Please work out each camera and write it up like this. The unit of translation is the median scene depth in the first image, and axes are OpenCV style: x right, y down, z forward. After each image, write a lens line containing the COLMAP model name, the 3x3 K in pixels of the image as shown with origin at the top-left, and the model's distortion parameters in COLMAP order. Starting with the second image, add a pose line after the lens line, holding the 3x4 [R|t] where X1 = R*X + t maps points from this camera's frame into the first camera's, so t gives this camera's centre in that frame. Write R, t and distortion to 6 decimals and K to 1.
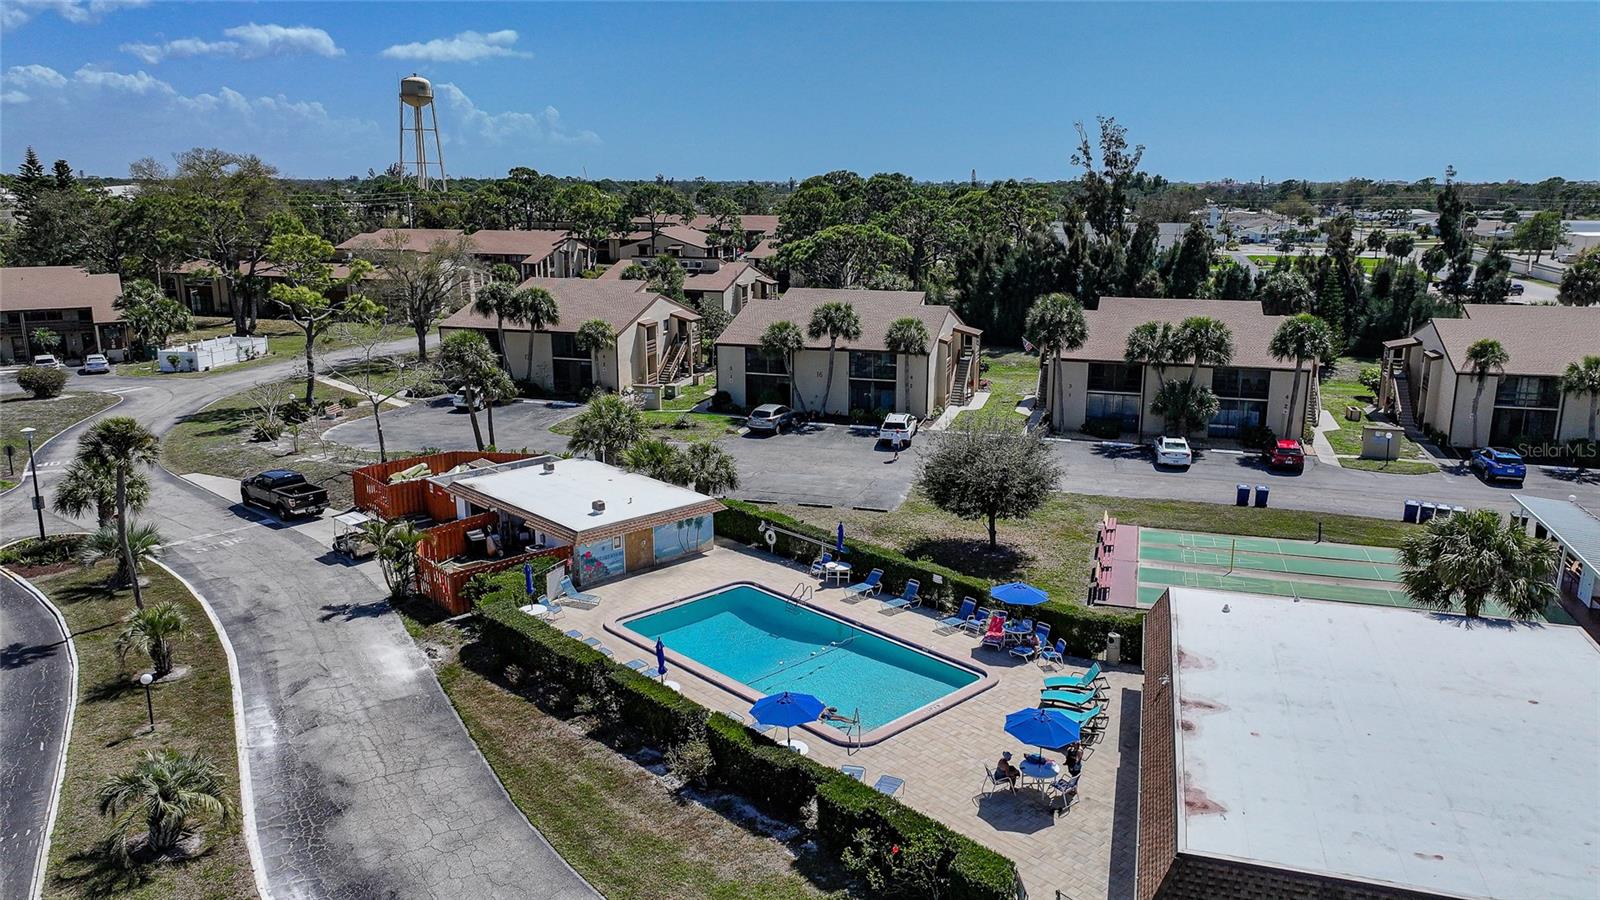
lens RADIAL K [[1113.3, 0, 816.4], [0, 1113.3, 475.8], [0, 0, 1]] dist [0.001256, 0.005027]
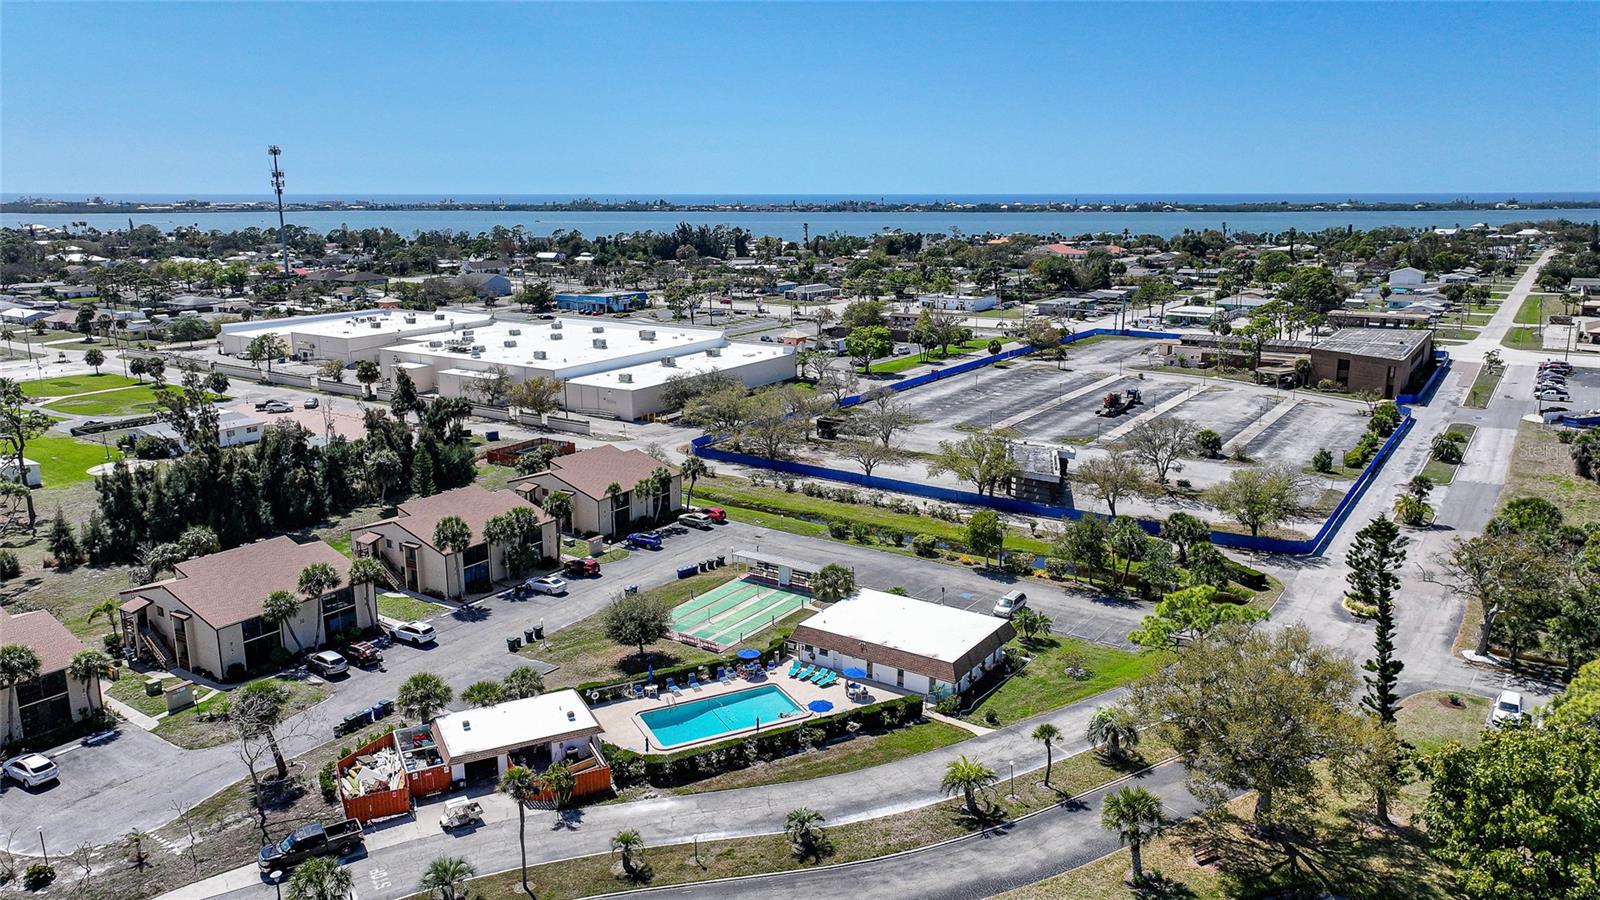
lens RADIAL K [[1112.0, 0, 805.4], [0, 1112.0, 477.1], [0, 0, 1]] dist [0.002461, 0.008910]
pose [[0.301088, -0.241668, 0.922466, -1.059153], [0.247185, 0.954069, 0.169268, -0.353274], [-0.921003, 0.177056, 0.346995, -0.023836]]
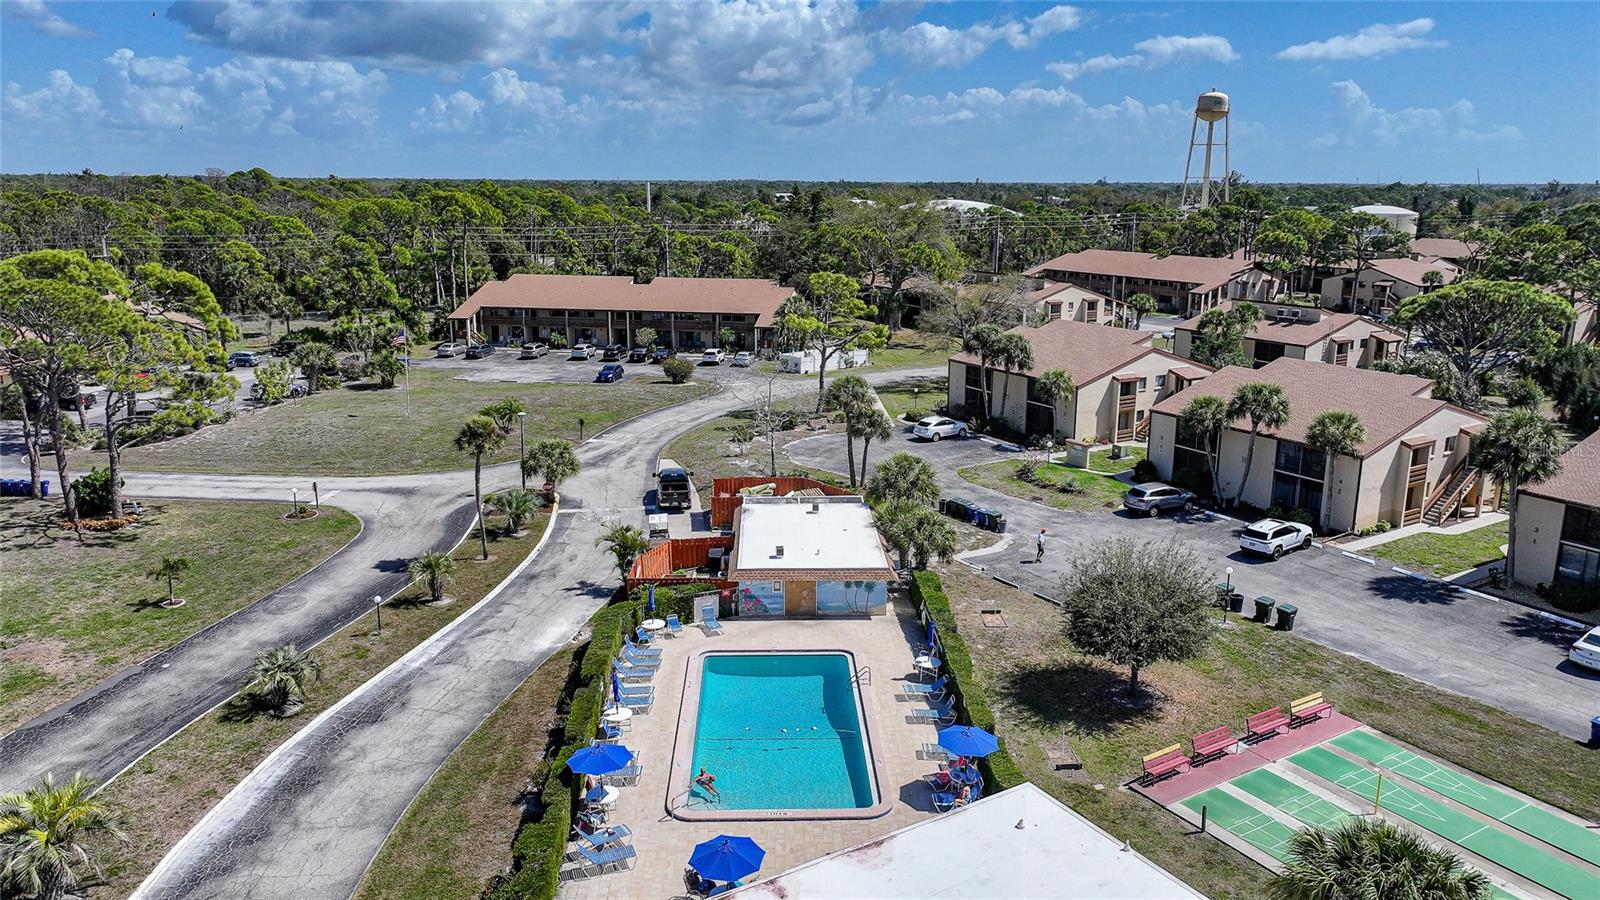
lens RADIAL K [[1112.0, 0, 805.4], [0, 1112.0, 477.1], [0, 0, 1]] dist [0.002461, 0.008910]
pose [[0.742648, 0.171878, -0.647250, 0.349025], [-0.172488, 0.982987, 0.063122, -0.078951], [0.647087, 0.064766, 0.759660, 0.101549]]
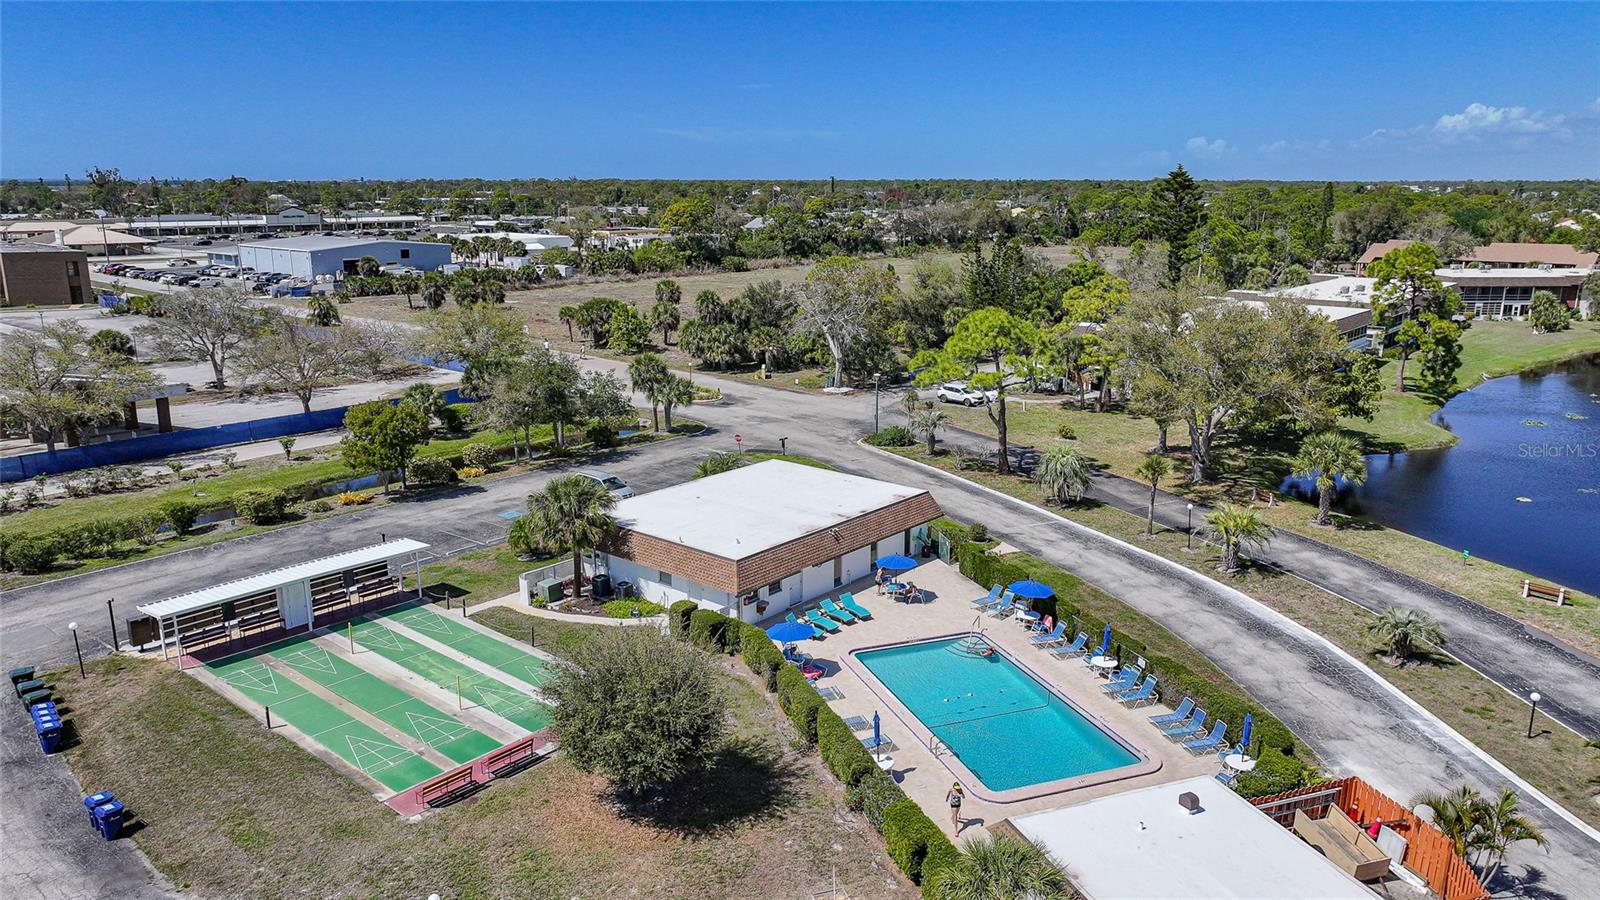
lens RADIAL K [[1123.1, 0, 806.2], [0, 1123.1, 446.1], [0, 0, 1]] dist [0.001075, 0.003453]
pose [[-0.915815, -0.099788, 0.389006, -0.145256], [0.094528, 0.887861, 0.450297, -0.321425], [-0.390318, 0.449160, -0.803683, 0.999672]]
